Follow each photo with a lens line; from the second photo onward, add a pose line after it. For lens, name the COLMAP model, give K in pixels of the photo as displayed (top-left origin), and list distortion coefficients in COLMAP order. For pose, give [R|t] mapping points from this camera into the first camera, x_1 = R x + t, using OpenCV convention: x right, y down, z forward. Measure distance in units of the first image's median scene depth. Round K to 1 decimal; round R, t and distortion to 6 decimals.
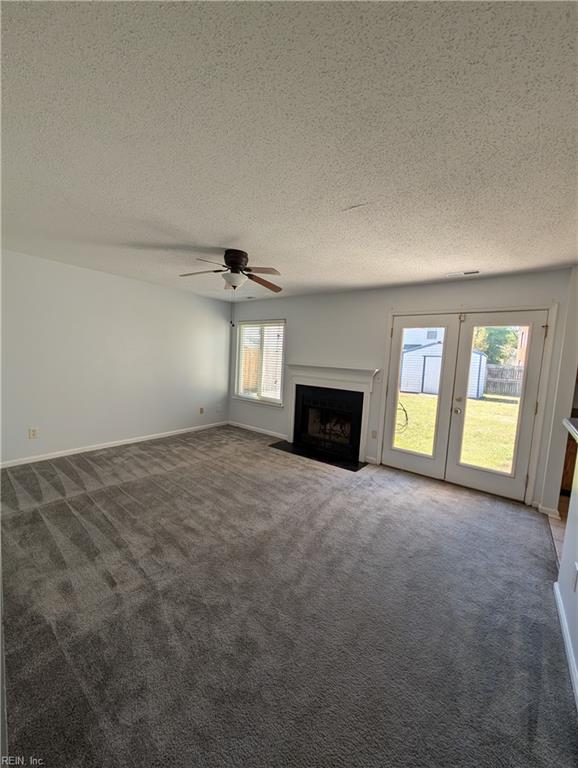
lens RADIAL K [[294.4, 0, 289.4], [0, 294.4, 385.2], [0, 0, 1]] dist [-0.003595, 0.000154]
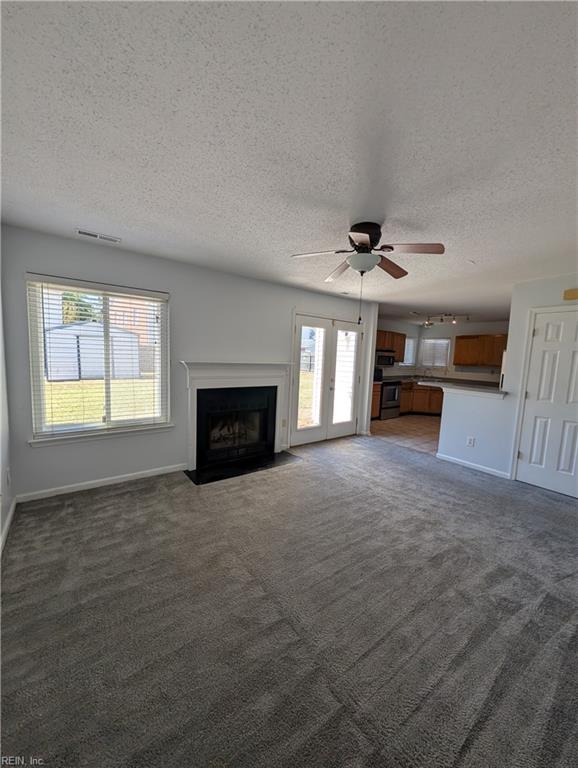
lens RADIAL K [[294.4, 0, 282.0], [0, 294.4, 381.3], [0, 0, 1]] dist [-0.003595, 0.000154]
pose [[0.272071, -0.133022, 0.953039, -0.706570], [0.065238, 0.990670, 0.119650, -0.111302], [-0.960063, 0.029621, 0.278211, 0.694830]]
